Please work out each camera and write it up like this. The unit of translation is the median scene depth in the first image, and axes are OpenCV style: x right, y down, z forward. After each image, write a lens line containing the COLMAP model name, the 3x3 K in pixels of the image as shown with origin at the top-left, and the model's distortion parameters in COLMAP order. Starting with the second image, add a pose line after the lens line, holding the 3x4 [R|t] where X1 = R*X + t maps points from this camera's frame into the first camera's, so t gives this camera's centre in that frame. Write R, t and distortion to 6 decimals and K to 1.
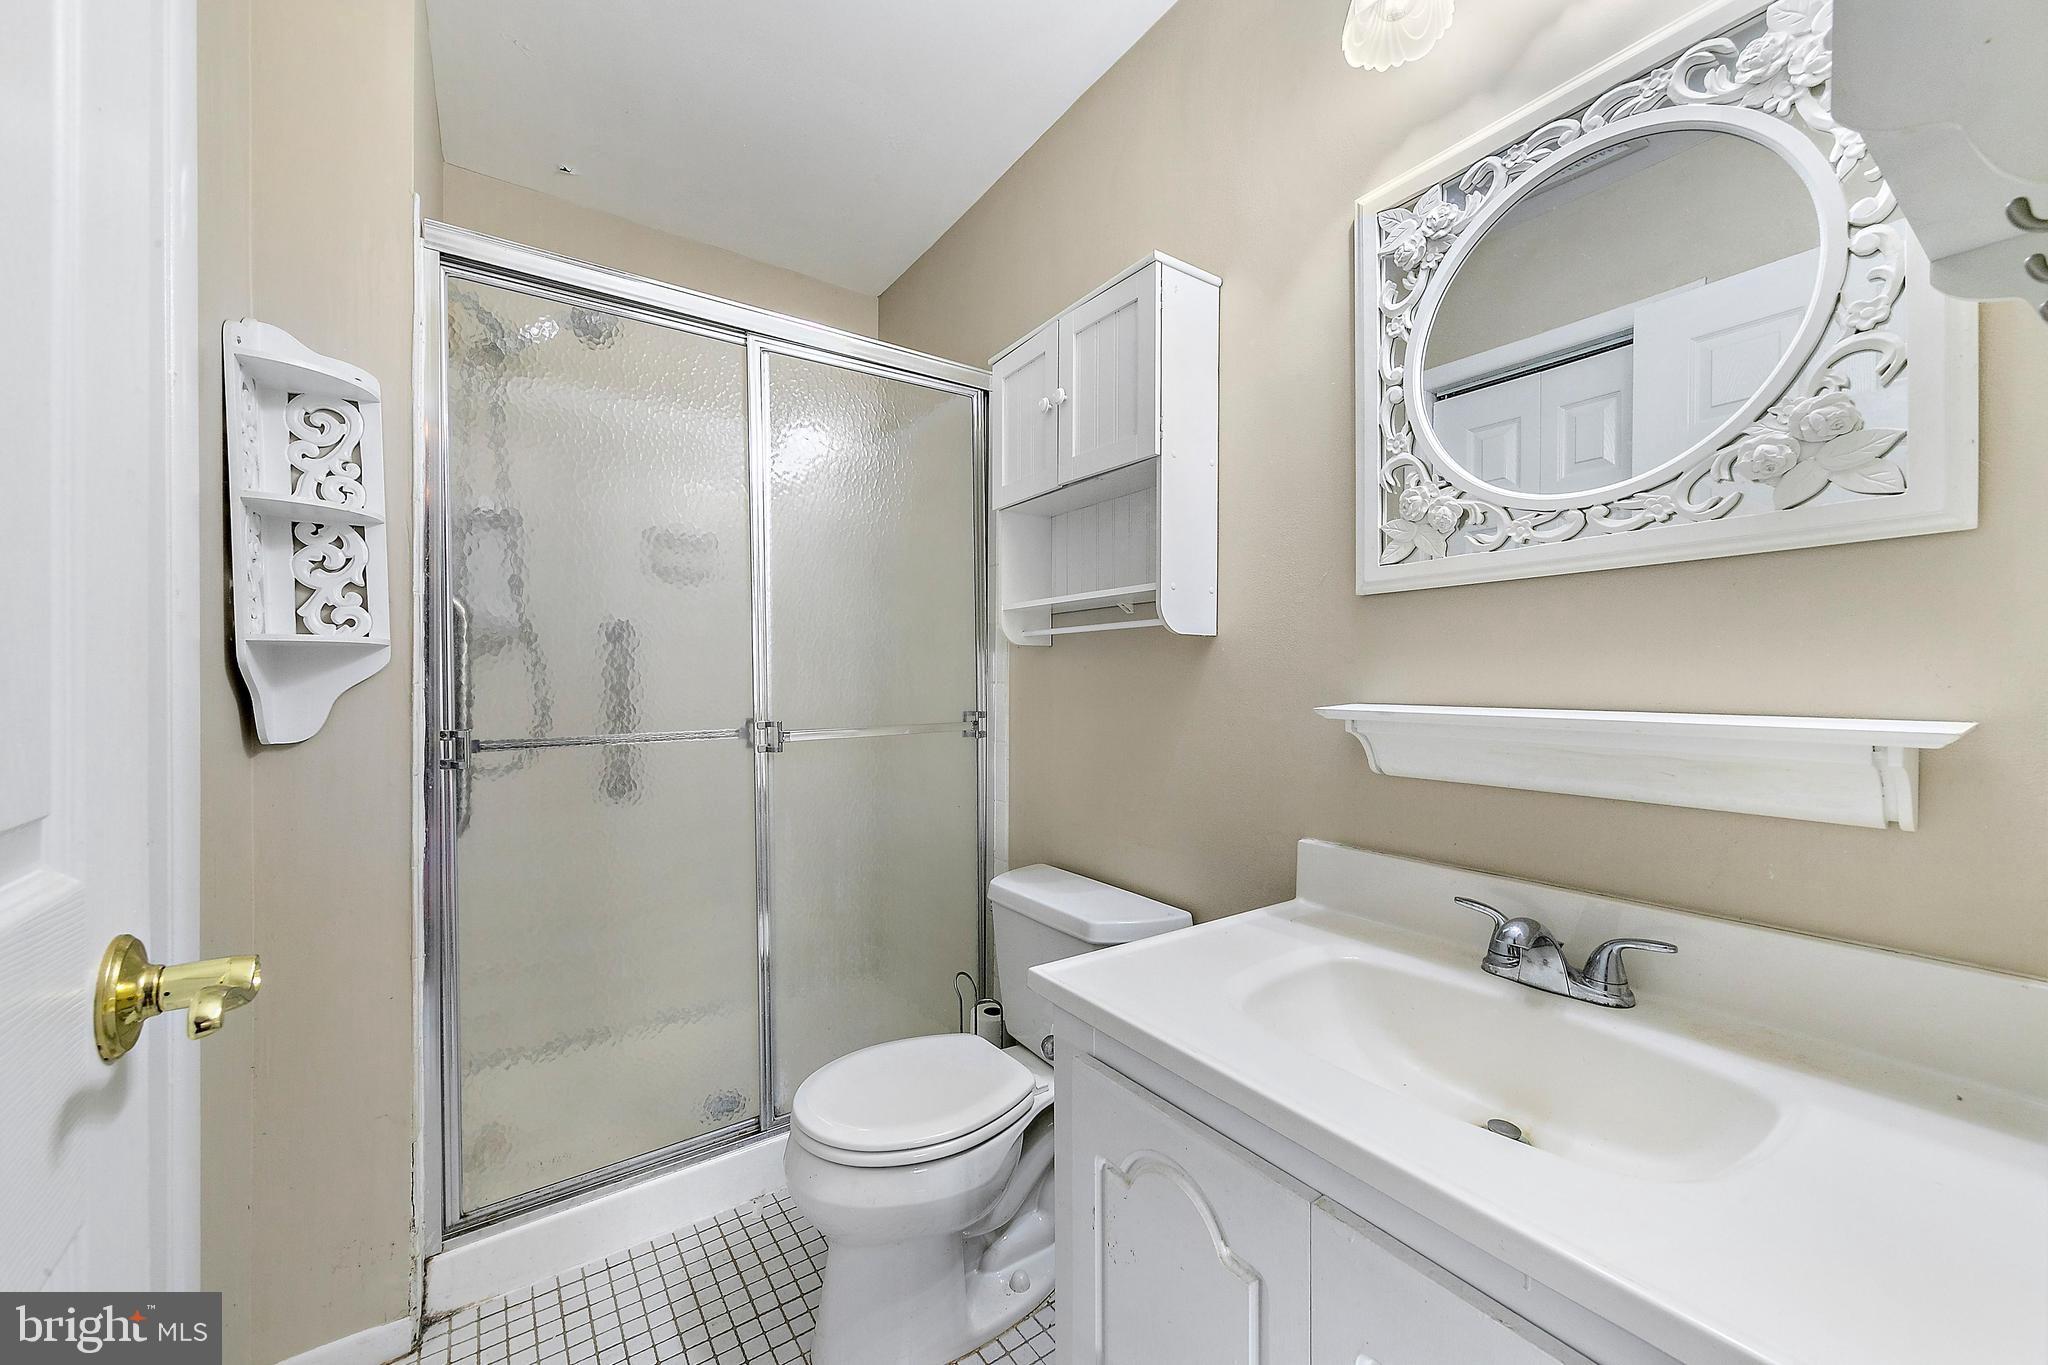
lens RADIAL K [[766.0, 0, 1025.2], [0, 766.0, 682.1], [0, 0, 1]] dist [0.001709, 0.000113]
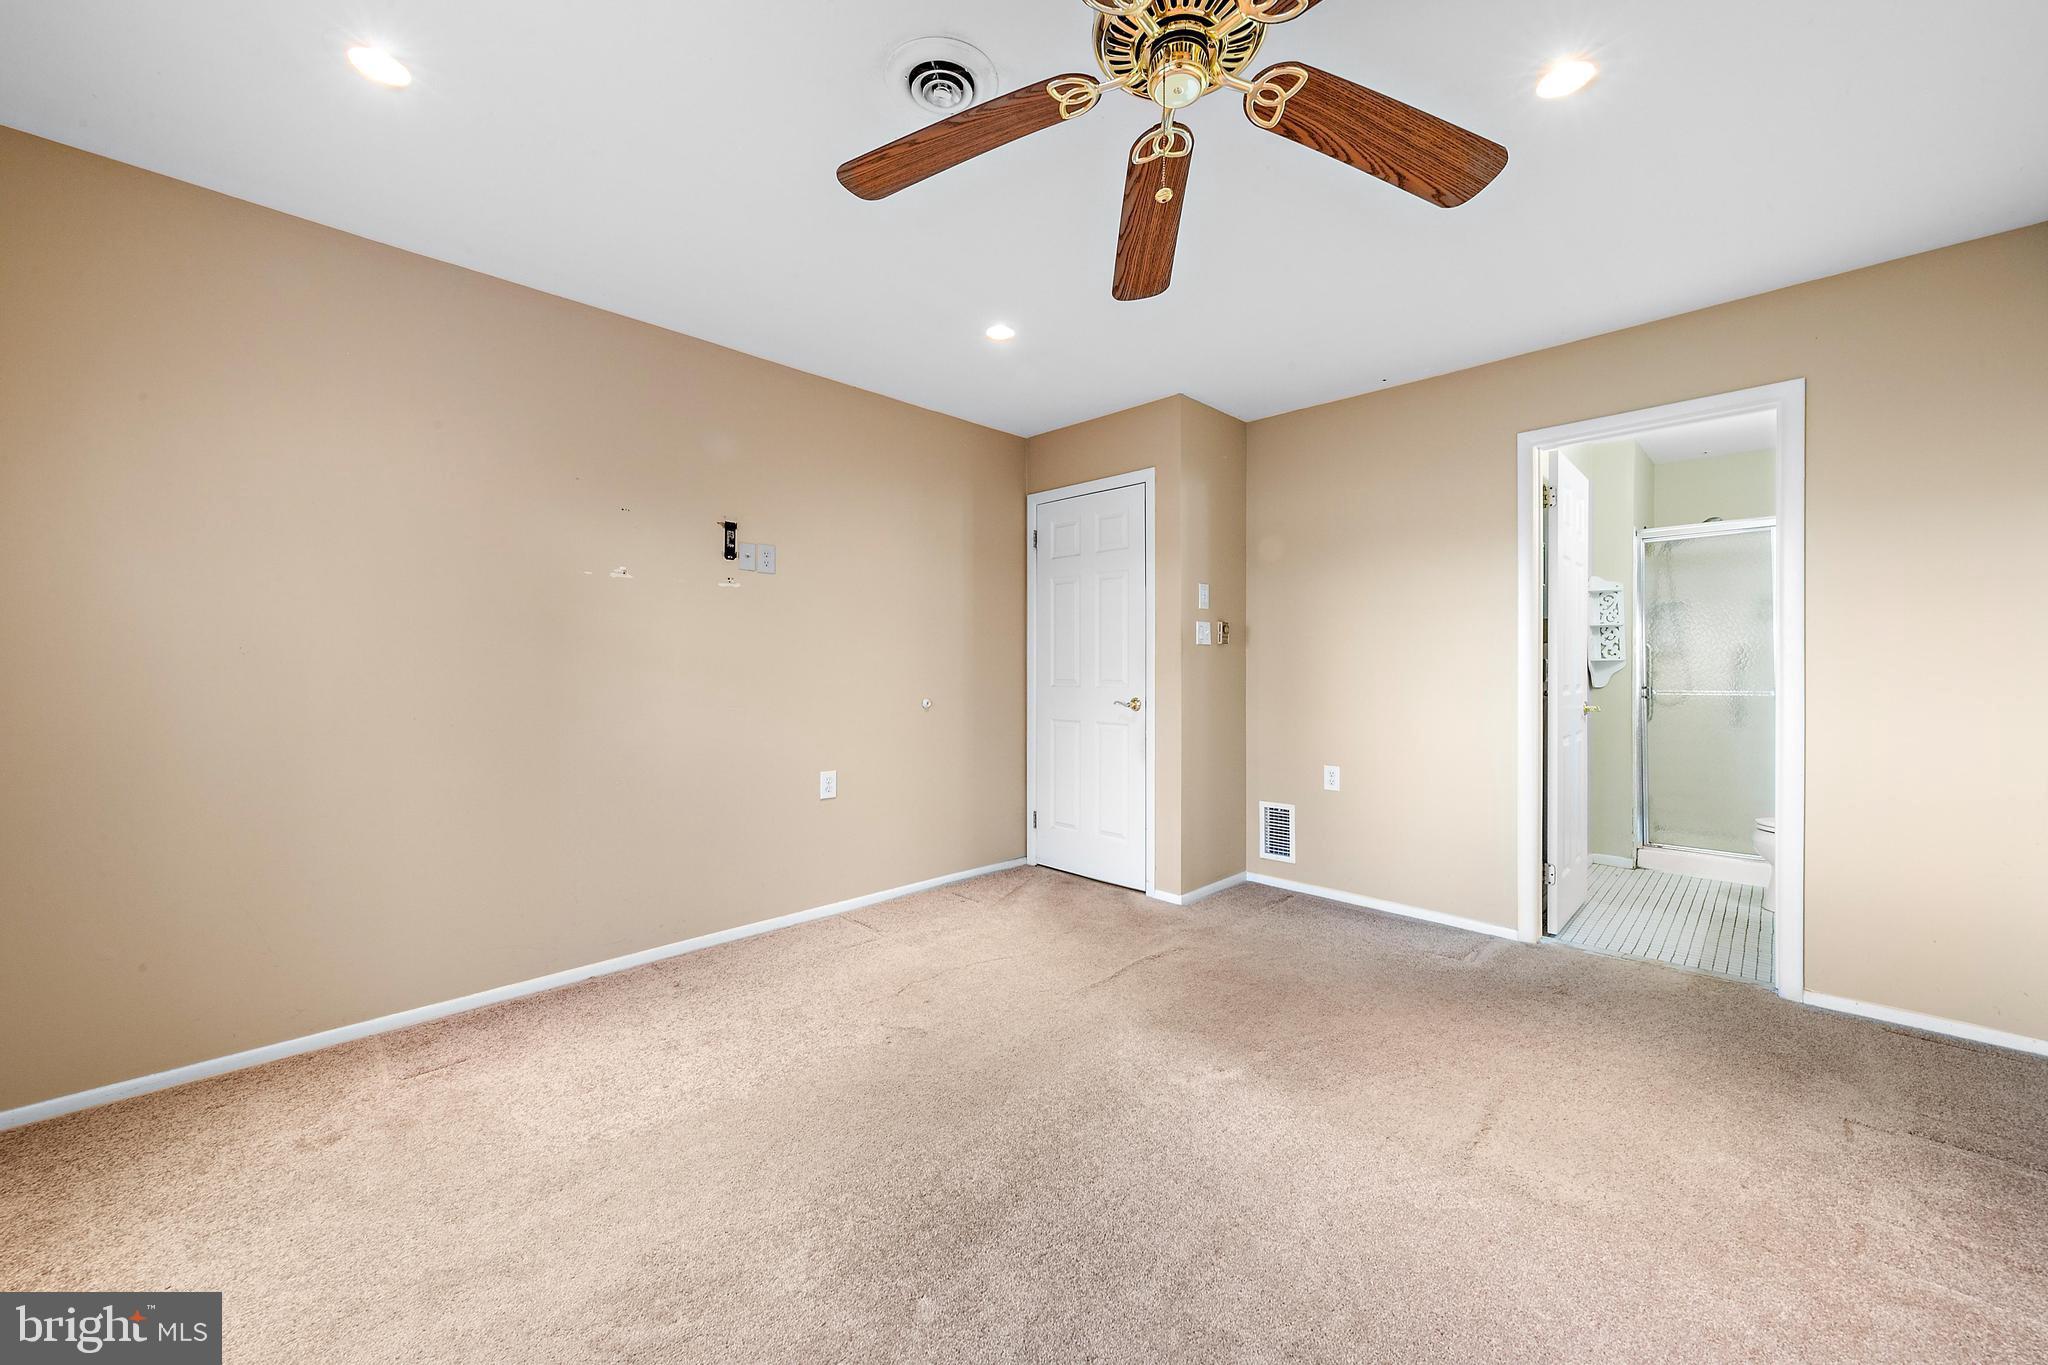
lens RADIAL K [[766.0, 0, 1025.8], [0, 766.0, 672.9], [0, 0, 1]] dist [0.001709, 0.000113]
pose [[0.179169, 0.000650, -0.983818, 2.166059], [0.000223, 1.000000, 0.000702, 0.005821], [0.983818, -0.000346, 0.179169, -2.366239]]
